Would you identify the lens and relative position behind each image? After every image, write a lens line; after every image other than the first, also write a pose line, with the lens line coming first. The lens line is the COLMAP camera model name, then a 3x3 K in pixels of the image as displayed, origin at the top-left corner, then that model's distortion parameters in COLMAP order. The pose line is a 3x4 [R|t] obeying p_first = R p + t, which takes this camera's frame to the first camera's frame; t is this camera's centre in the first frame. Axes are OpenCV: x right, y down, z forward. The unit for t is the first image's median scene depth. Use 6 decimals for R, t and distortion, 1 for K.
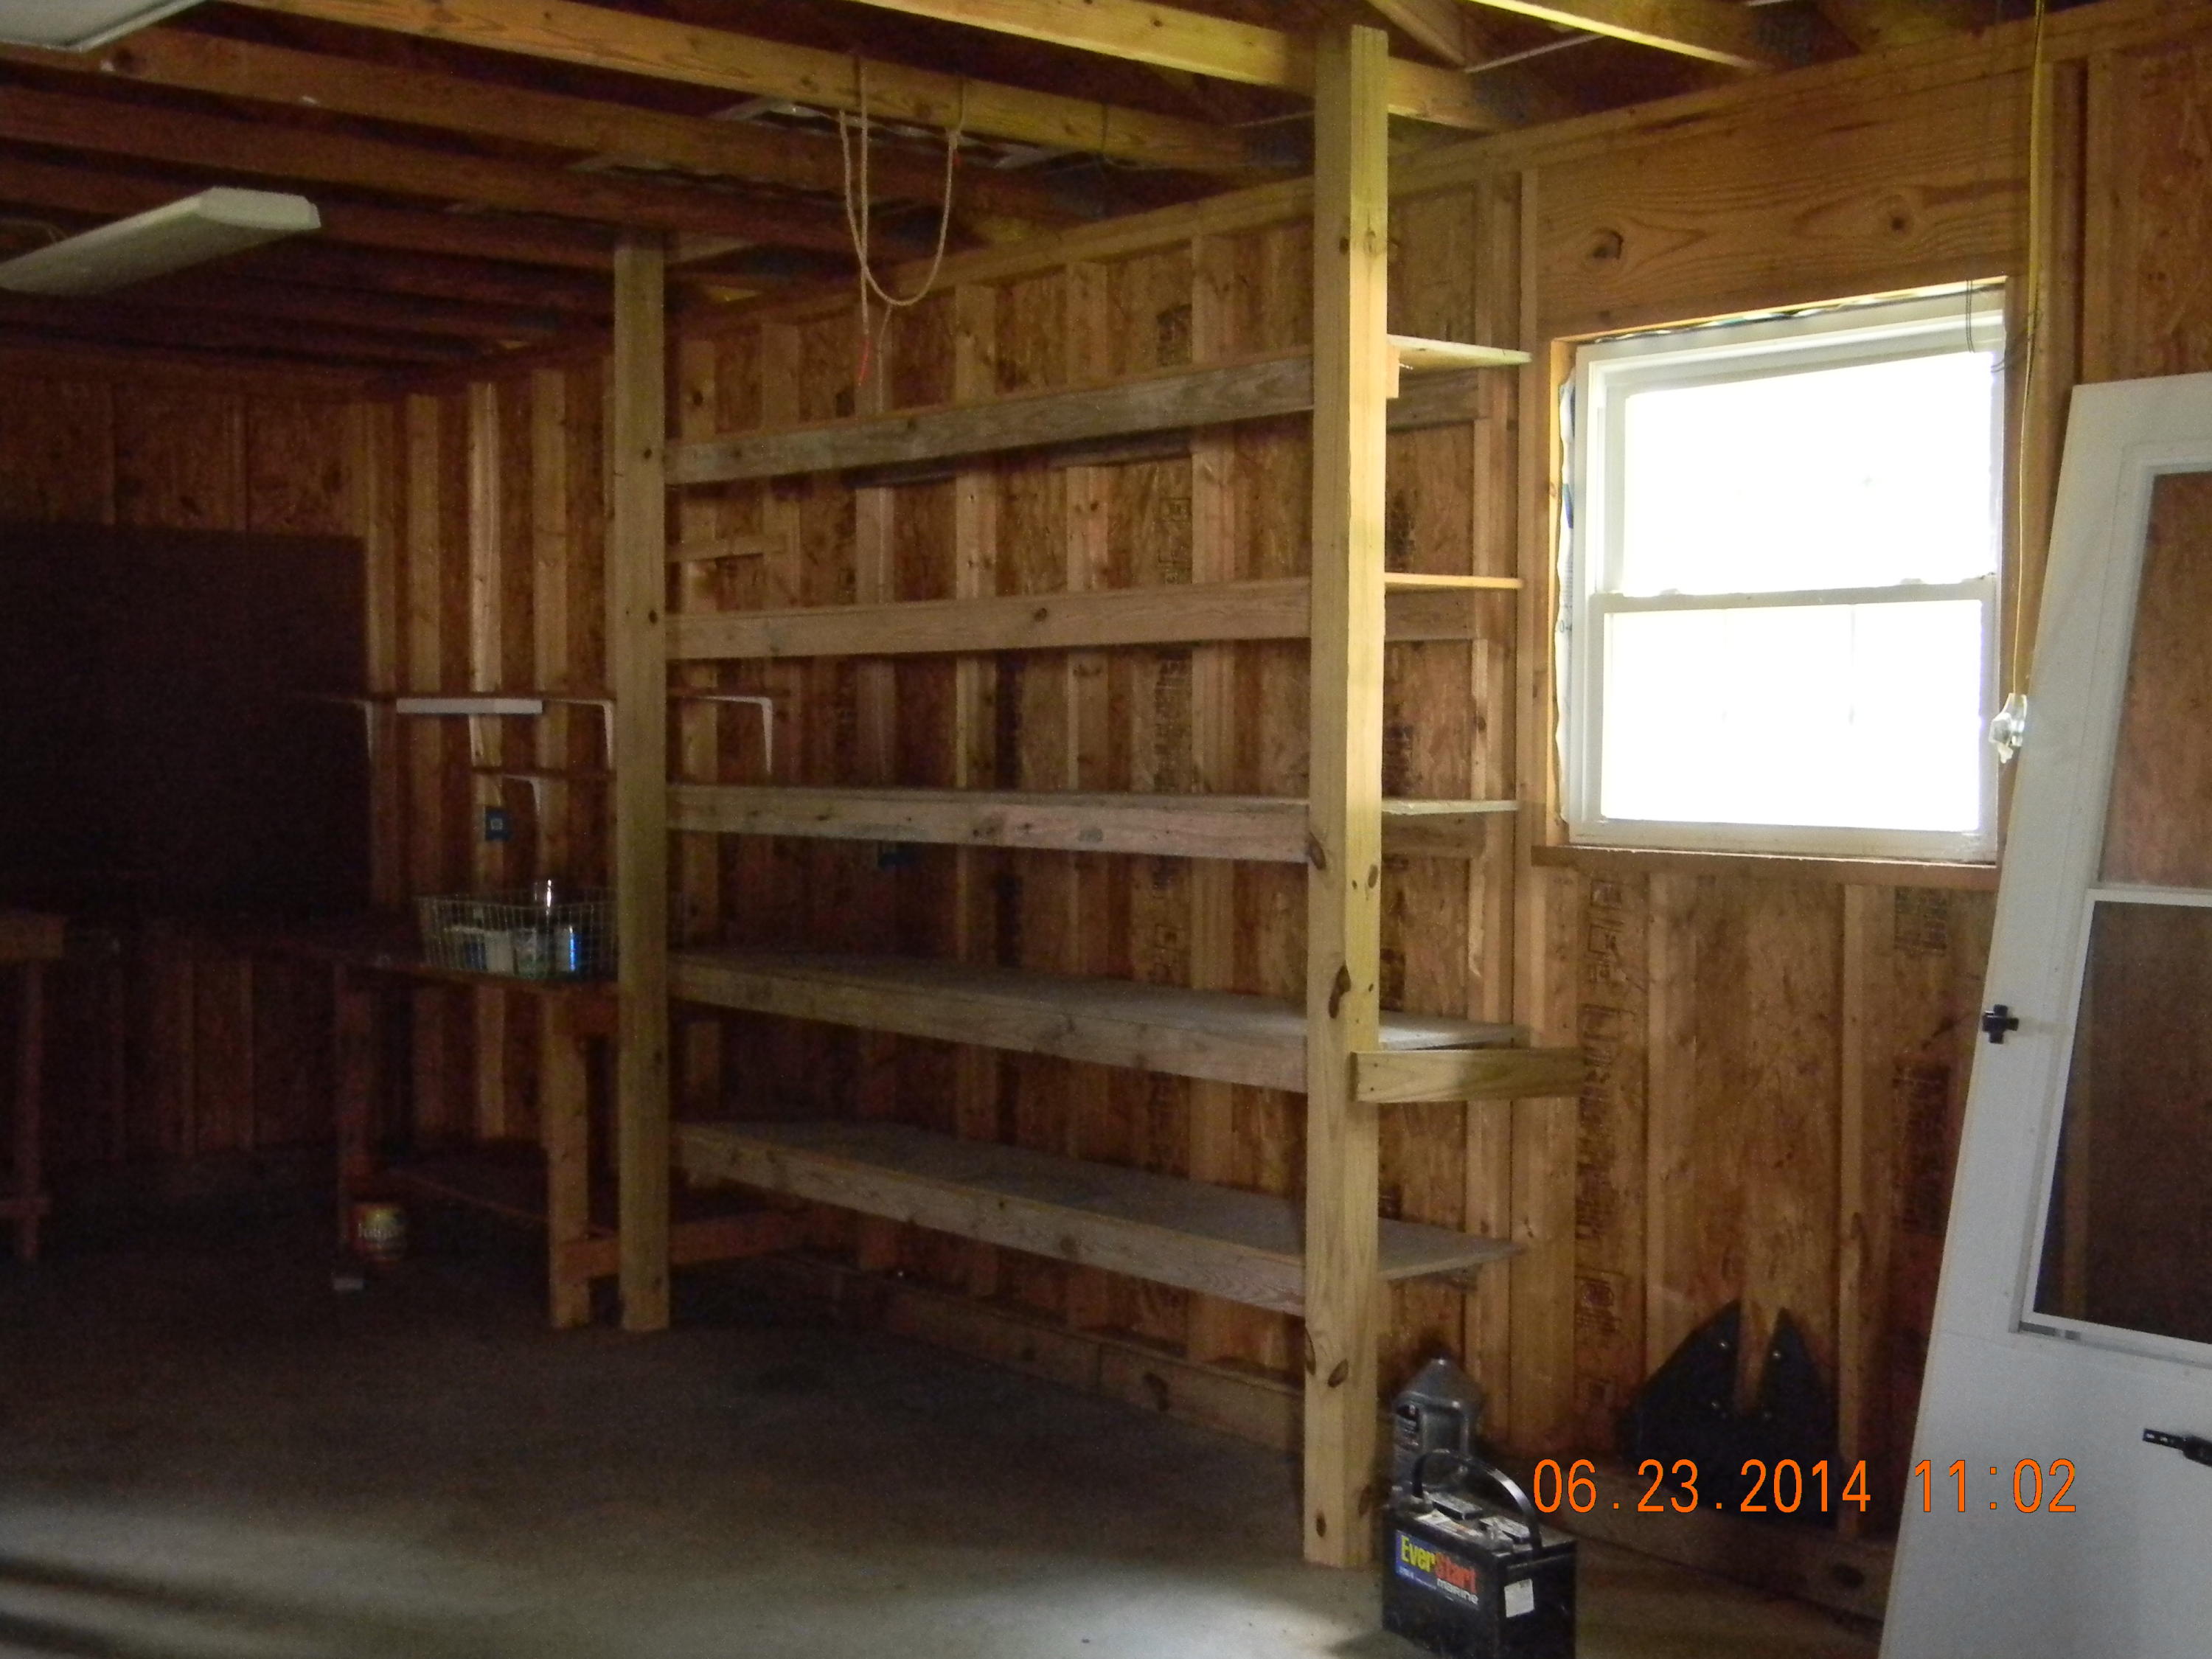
lens RADIAL K [[2681.3, 0, 1109.5], [0, 2681.3, 832.5], [0, 0, 1]] dist [-0.024147, 0.000000]
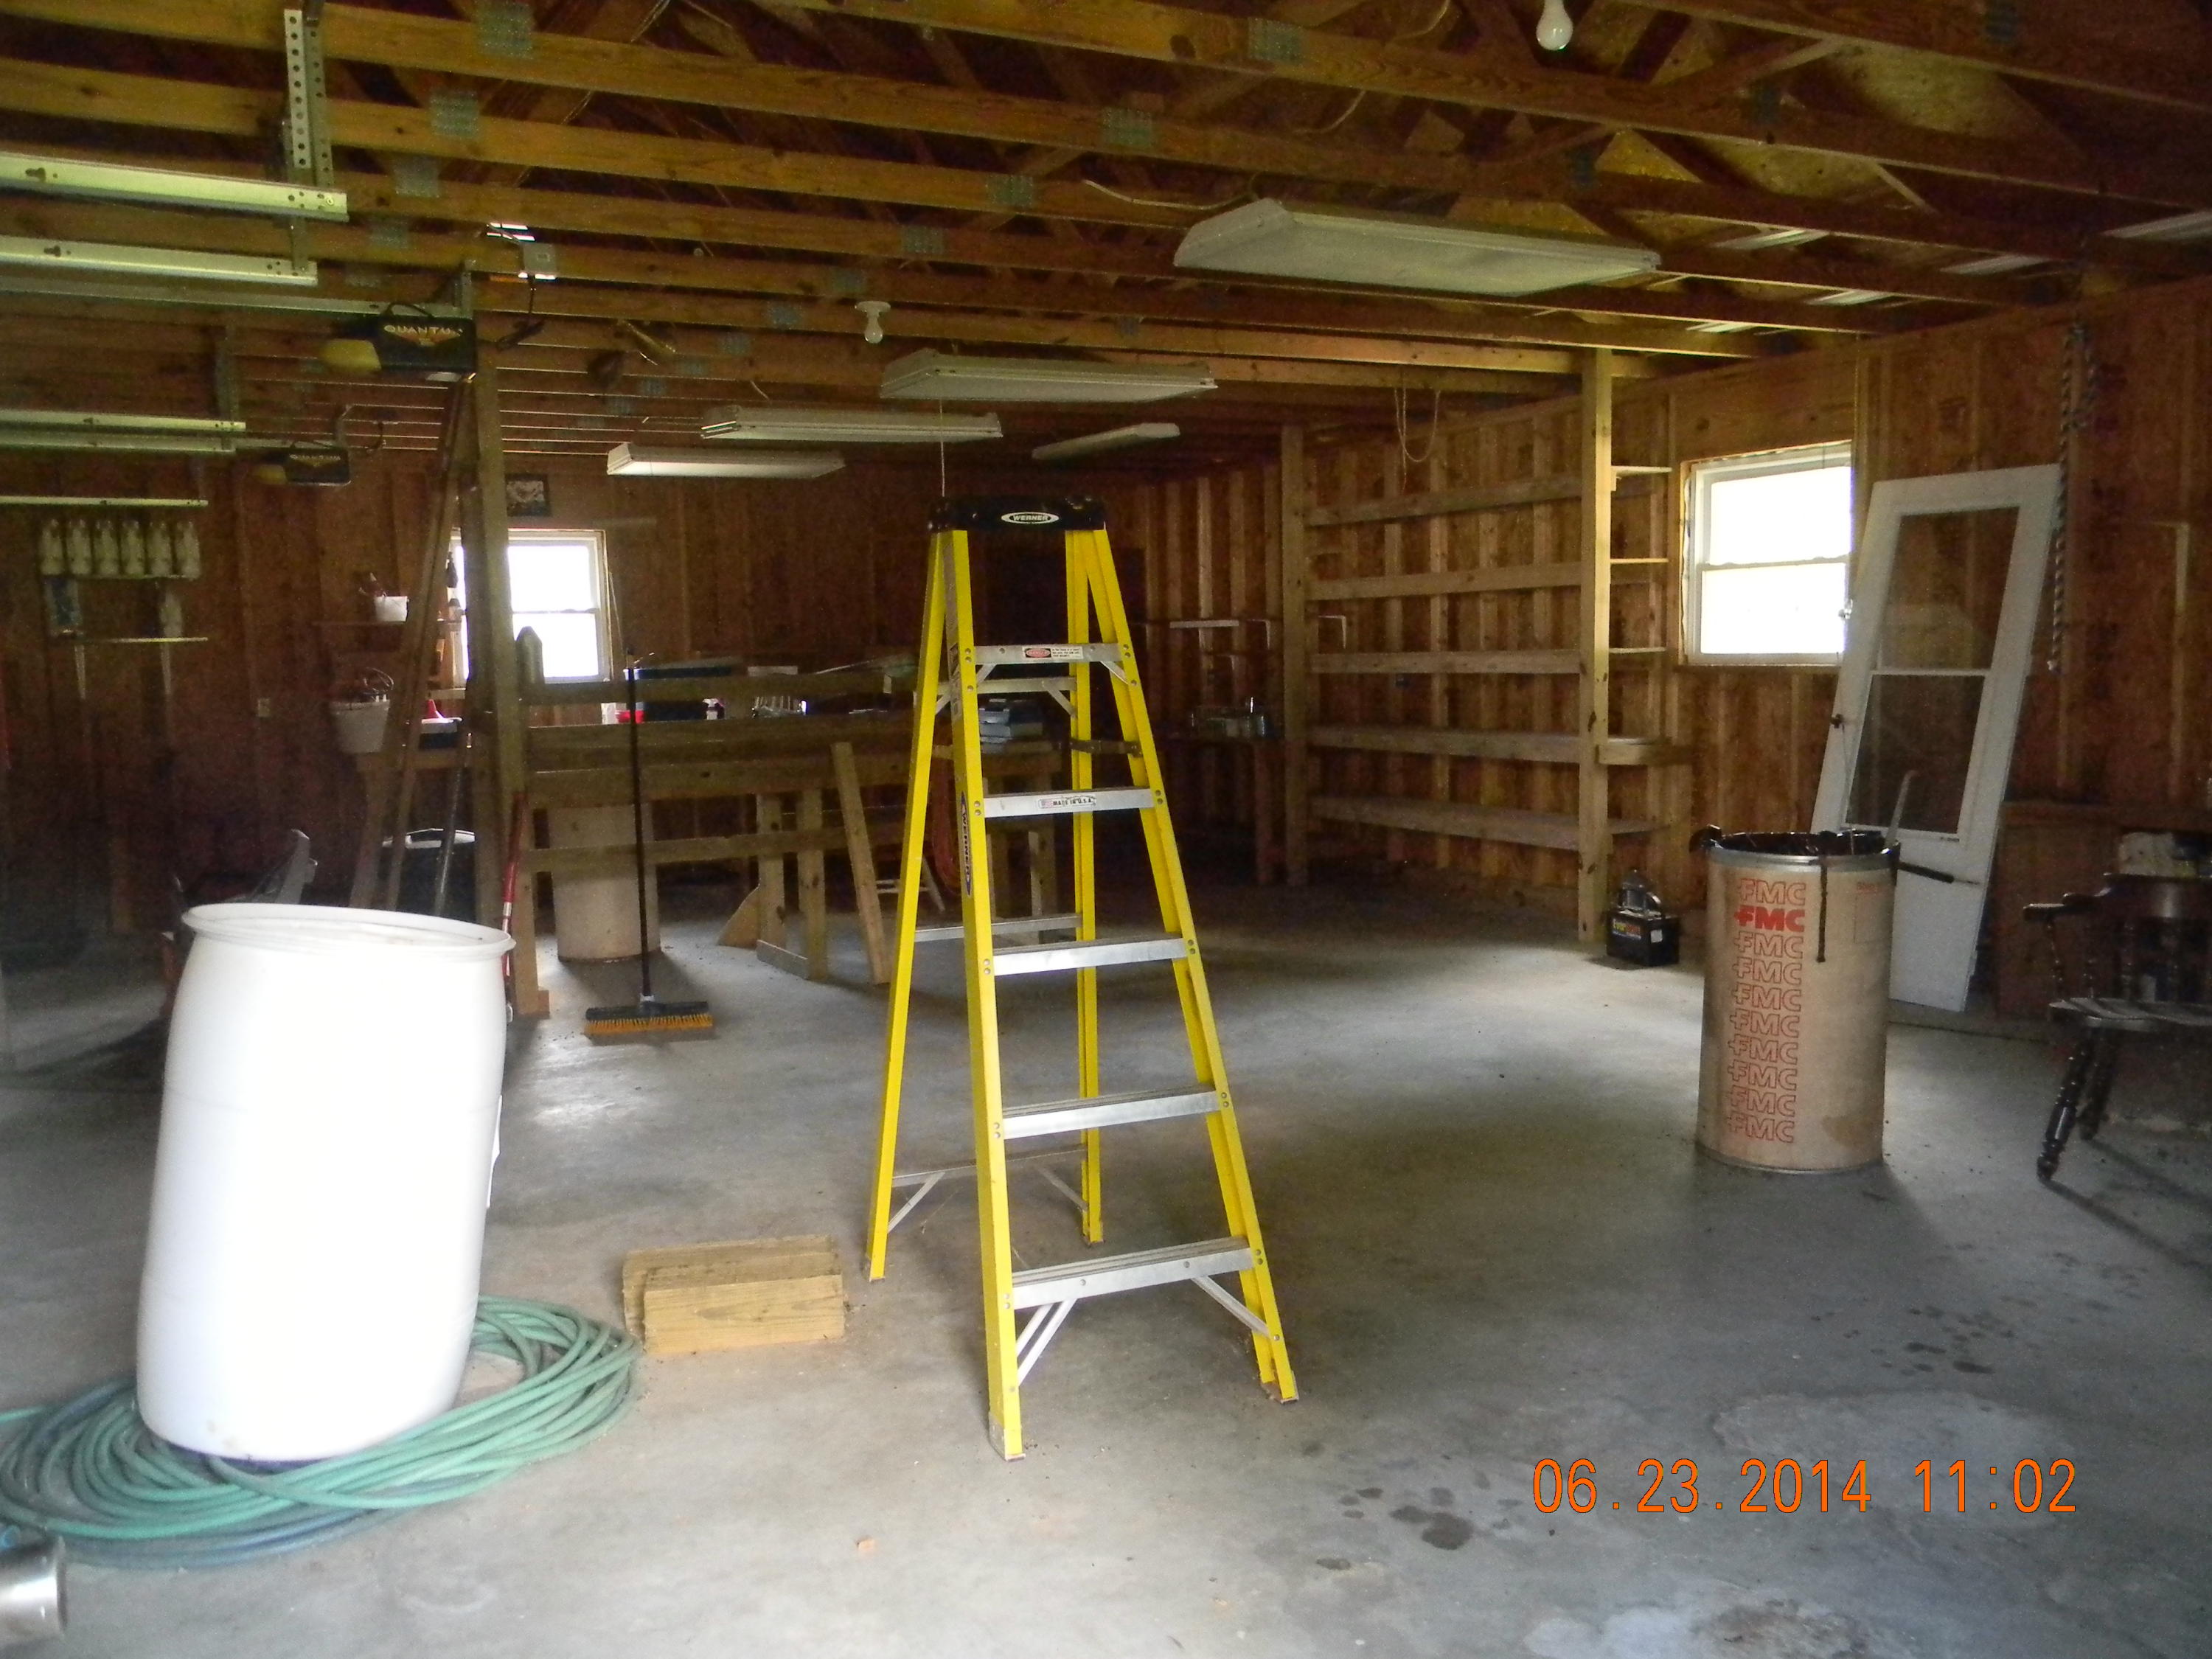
lens RADIAL K [[1817.2, 0, 1096.5], [0, 1817.2, 843.6], [0, 0, 1]] dist [0.040439, -0.046147]
pose [[0.978855, -0.005192, -0.204489, -0.022118], [0.020429, 0.997161, 0.072471, 0.035968], [0.203532, -0.075116, 0.976183, -0.776177]]
